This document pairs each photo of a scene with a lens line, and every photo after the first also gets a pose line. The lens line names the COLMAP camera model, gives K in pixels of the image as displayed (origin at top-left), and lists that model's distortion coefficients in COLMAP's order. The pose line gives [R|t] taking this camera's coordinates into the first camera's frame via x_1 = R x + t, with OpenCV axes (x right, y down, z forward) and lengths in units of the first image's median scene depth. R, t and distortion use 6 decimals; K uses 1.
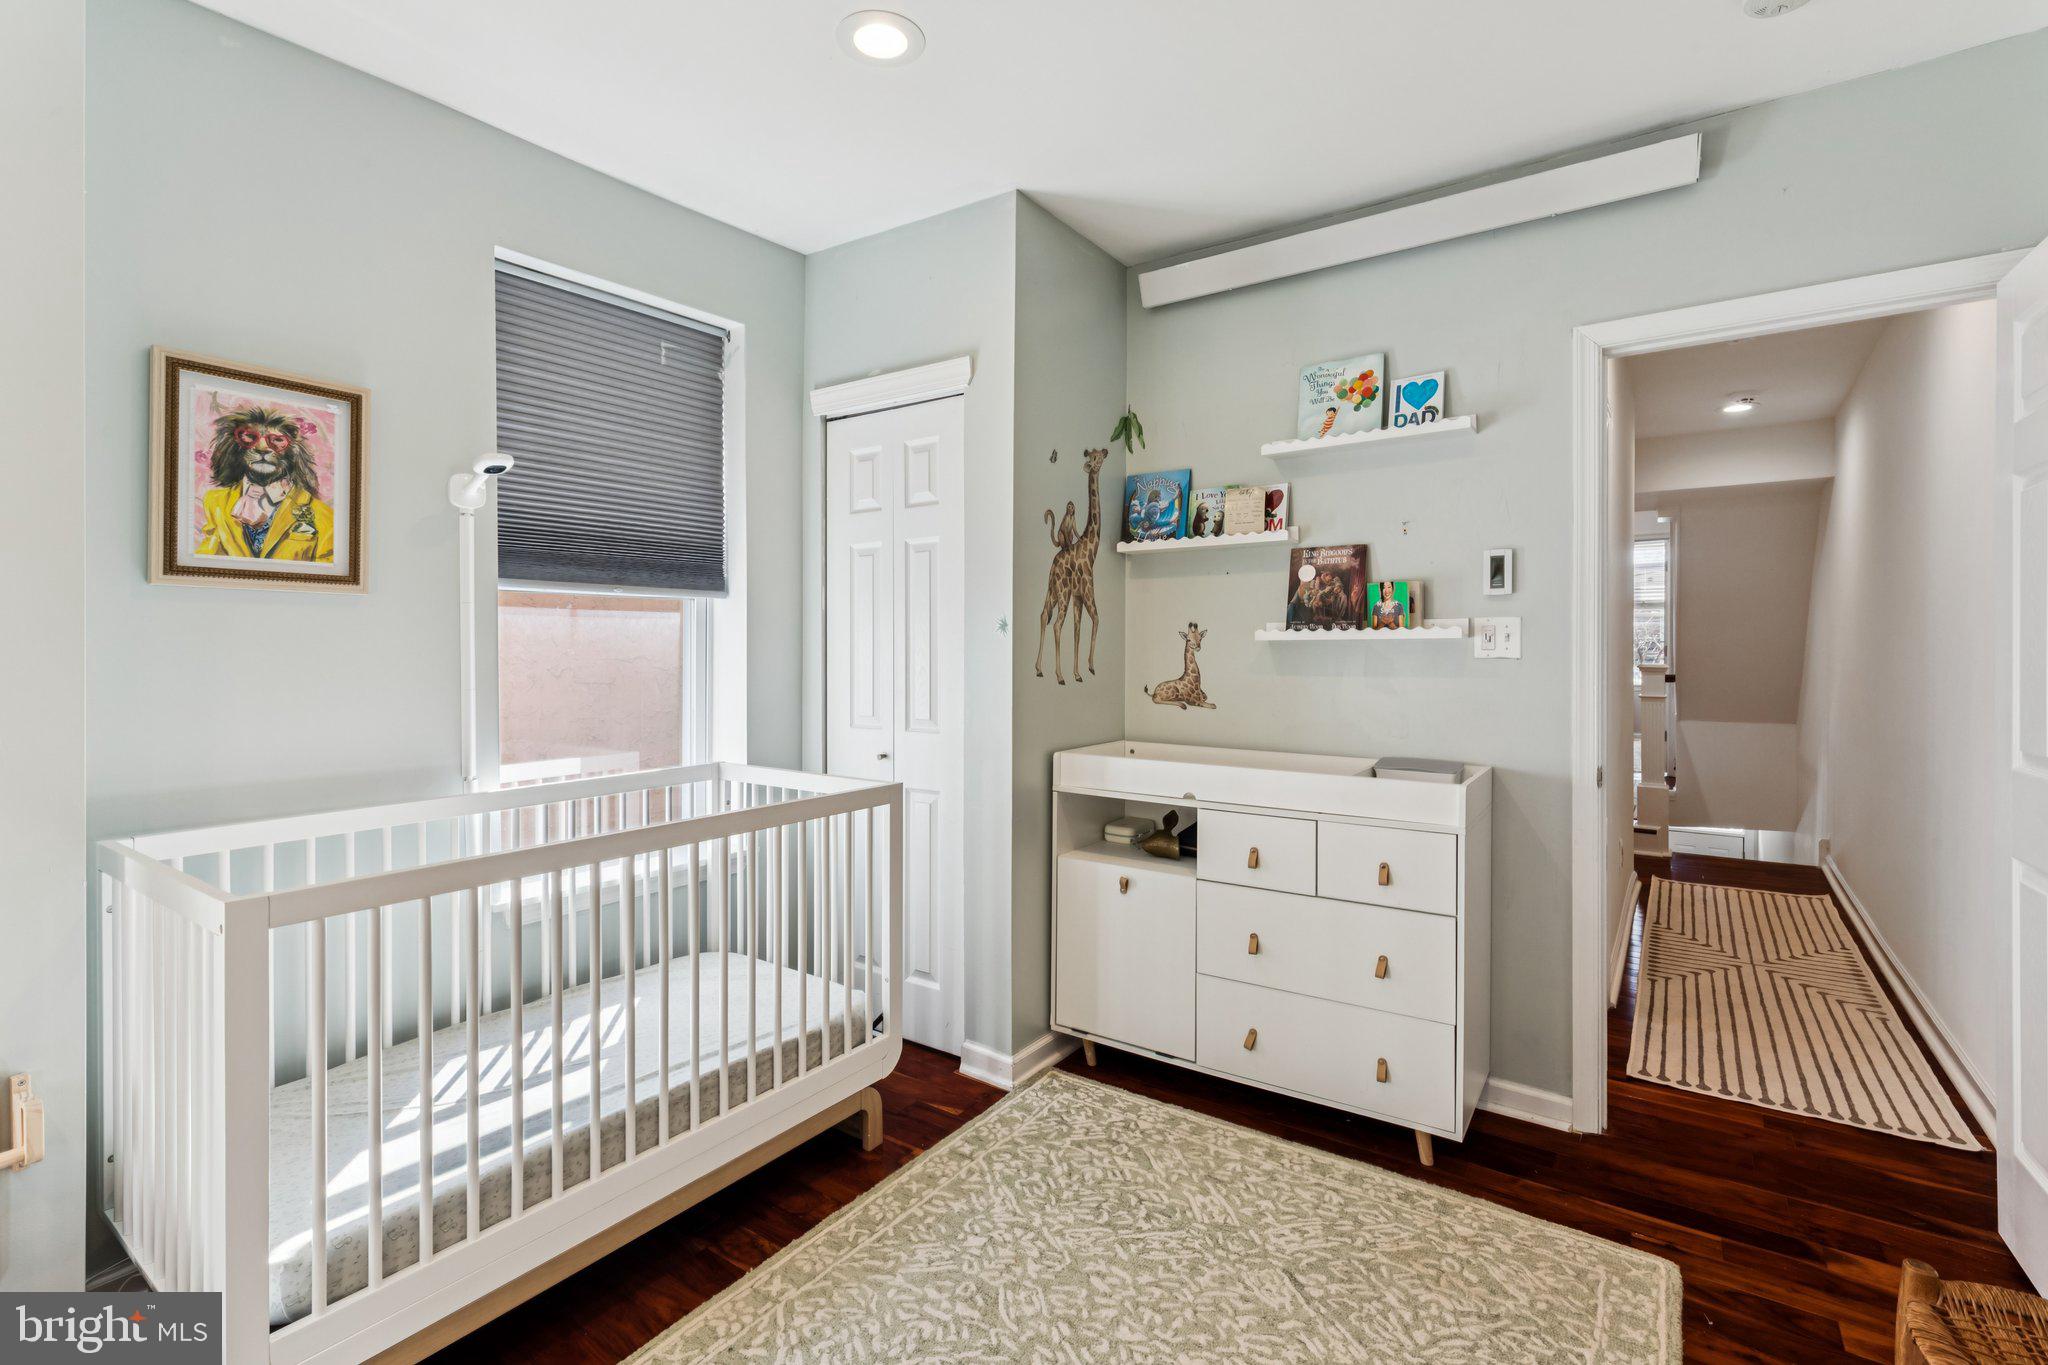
lens RADIAL K [[928.8, 0, 1048.5], [0, 928.8, 670.8], [0, 0, 1]] dist [0.003070, -0.000092]
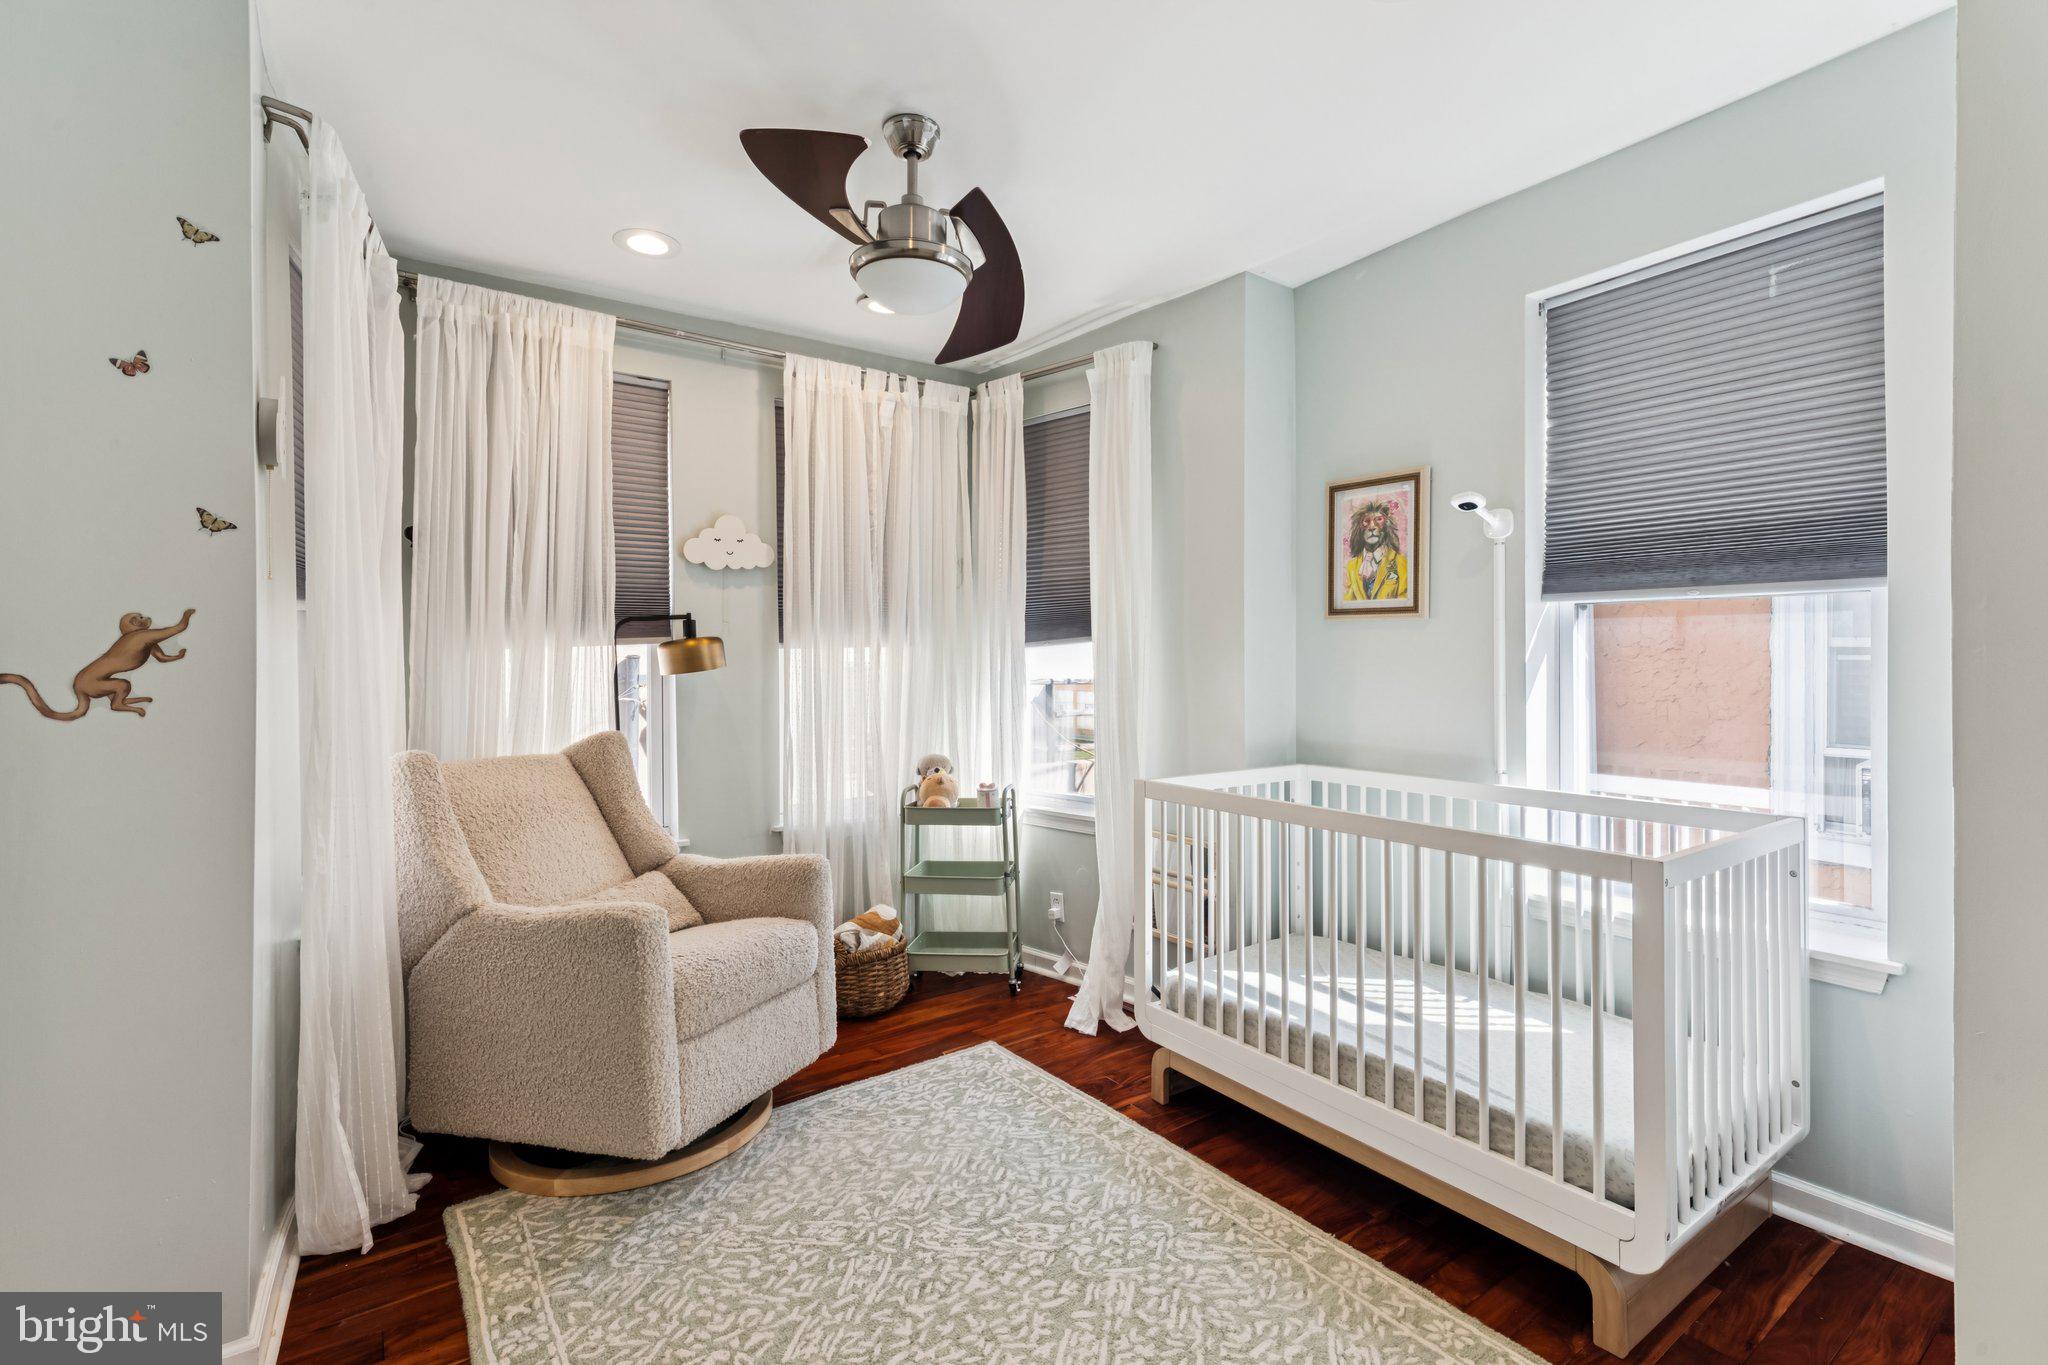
lens RADIAL K [[936.6, 0, 1024.0], [0, 936.6, 682.5], [0, 0, 1]] dist [-0.000346, -0.000196]
pose [[-0.352428, 0.028109, -0.935417, 0.771374], [-0.021948, 0.999026, 0.038289, -0.030334], [0.935582, 0.034025, -0.351467, 0.978434]]
